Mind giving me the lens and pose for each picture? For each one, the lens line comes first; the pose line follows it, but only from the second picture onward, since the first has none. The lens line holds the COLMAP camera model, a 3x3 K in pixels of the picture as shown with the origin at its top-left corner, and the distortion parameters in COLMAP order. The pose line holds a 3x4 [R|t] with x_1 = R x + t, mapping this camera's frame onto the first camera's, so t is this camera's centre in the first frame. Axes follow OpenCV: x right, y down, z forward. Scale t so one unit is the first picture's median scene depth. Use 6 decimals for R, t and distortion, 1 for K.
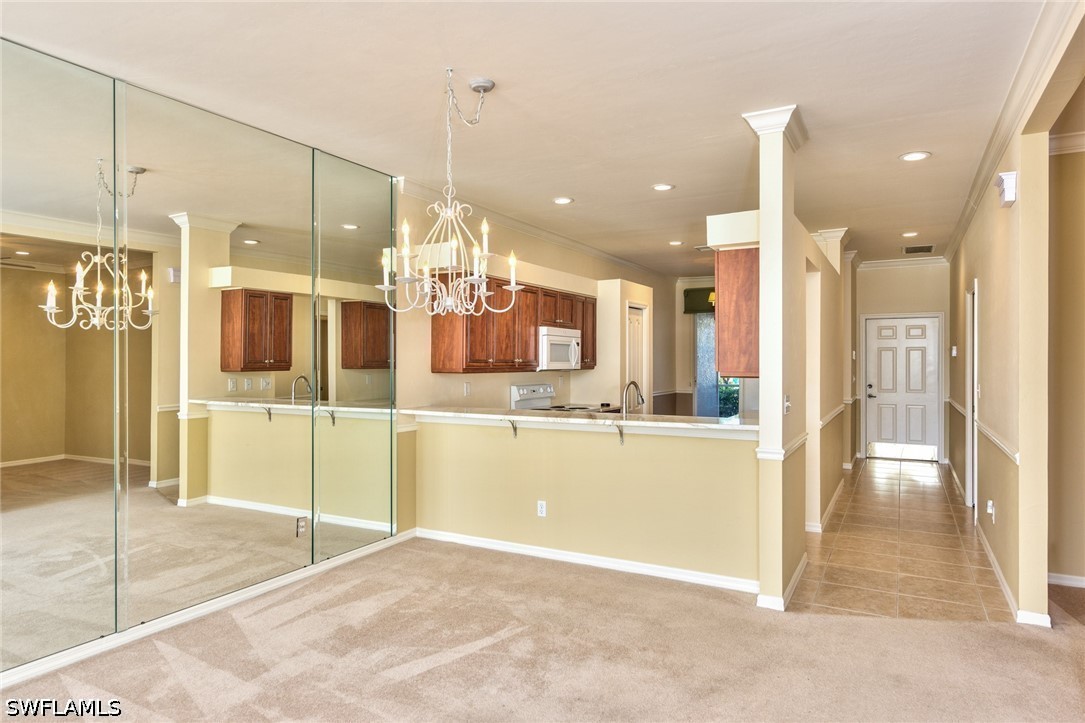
lens RADIAL K [[658.2, 0, 542.9], [0, 658.2, 359.2], [0, 0, 1]] dist [0.007289, 0.001938]
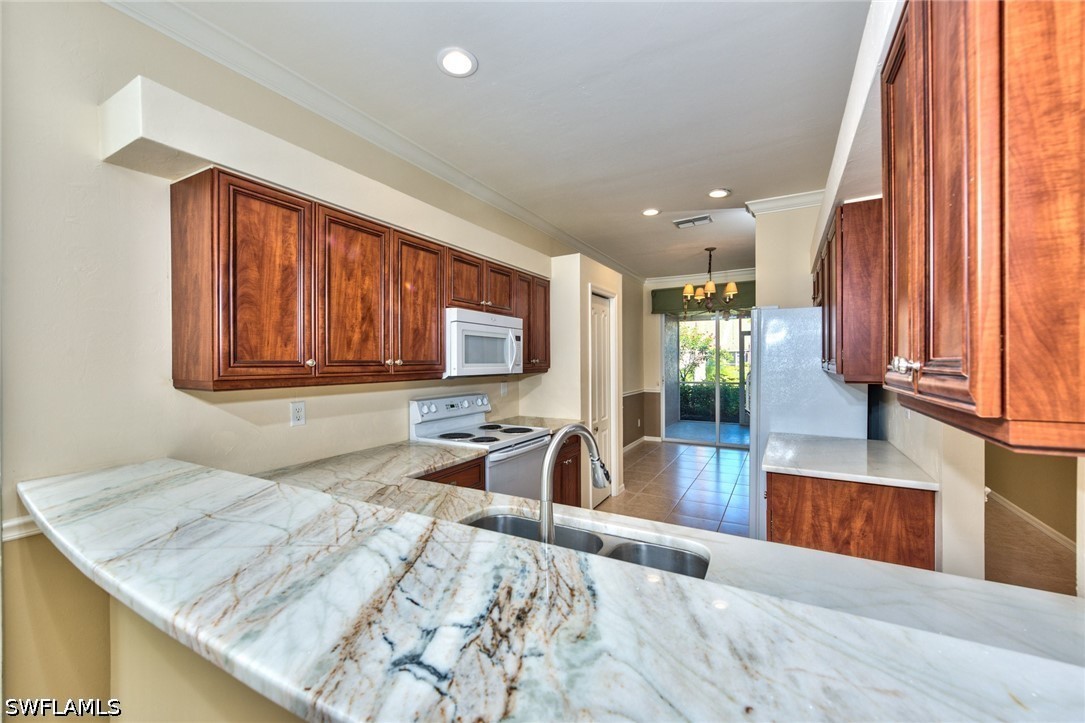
lens RADIAL K [[440.9, 0, 540.7], [0, 440.9, 362.1], [0, 0, 1]] dist [0.000694, 0.000074]
pose [[0.999934, -0.006848, -0.009230, 0.085976], [0.006886, 0.999968, 0.004104, 0.001196], [0.009201, -0.004168, 0.999949, 0.553959]]
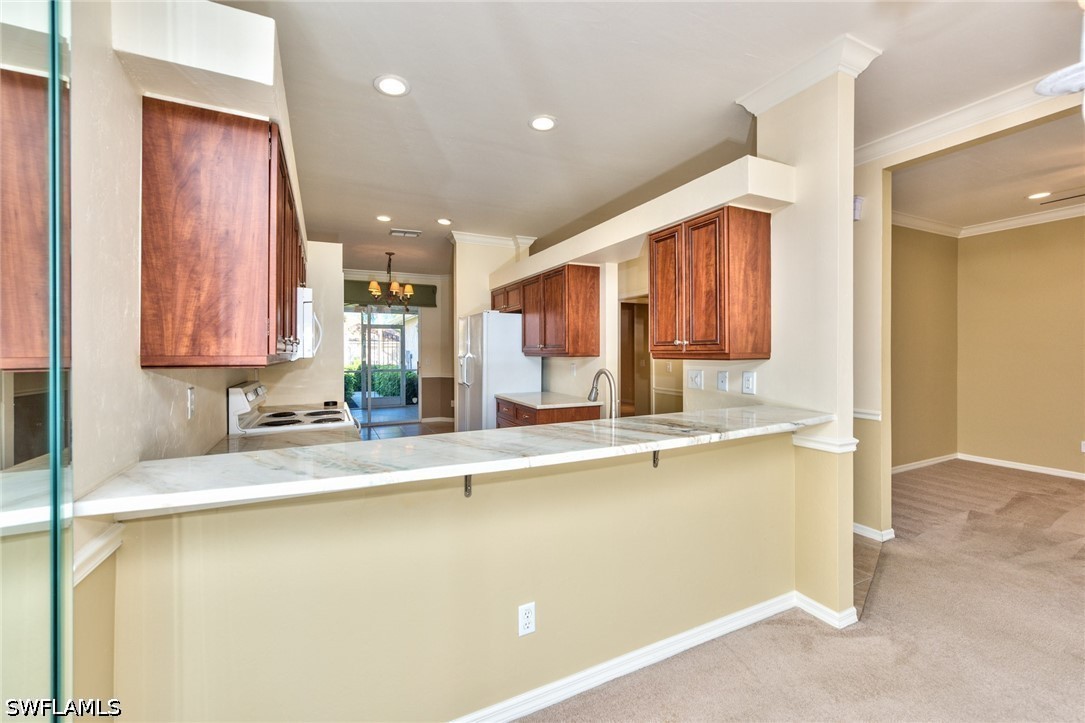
lens RADIAL K [[434.5, 0, 546.9], [0, 434.5, 351.6], [0, 0, 1]] dist [0.000871, 0.000065]
pose [[0.571943, -0.004843, 0.820279, -0.194837], [0.003989, 0.999987, 0.003122, 0.009185], [-0.820284, 0.001486, 0.571955, 0.556926]]
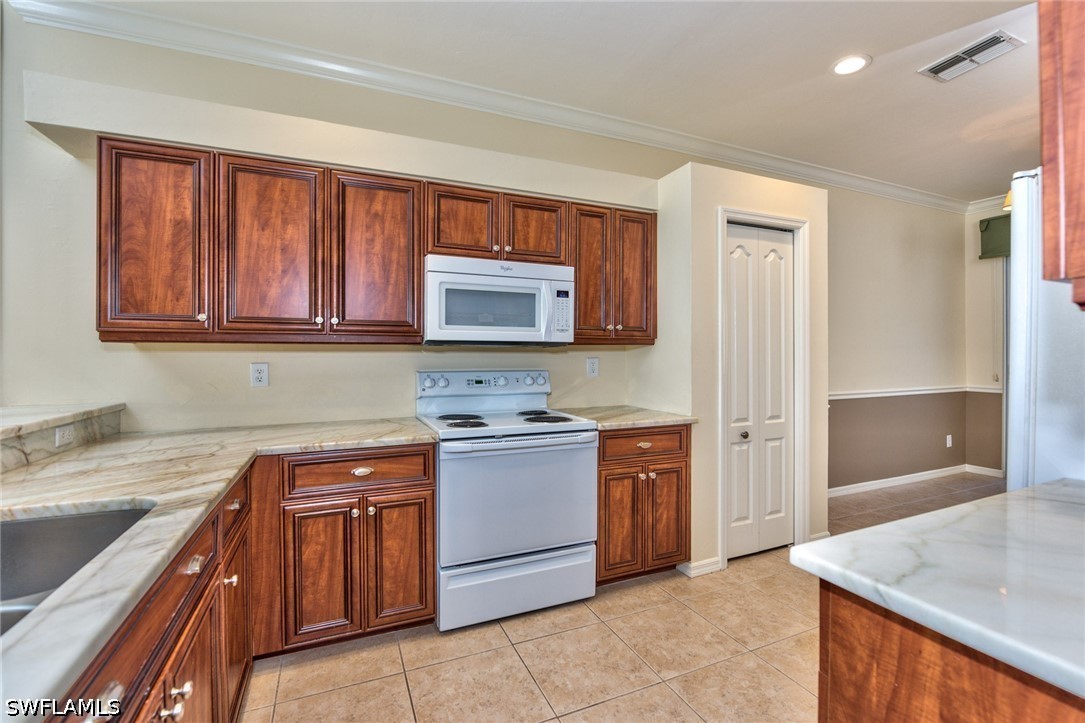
lens RADIAL K [[453.1, 0, 561.3], [0, 453.1, 360.3], [0, 0, 1]] dist [-0.017630, 0.000107]
pose [[0.781766, -0.006075, -0.623543, 0.286131], [0.008093, 0.999967, 0.000404, 0.030589], [0.623520, -0.005362, 0.781789, 0.759211]]
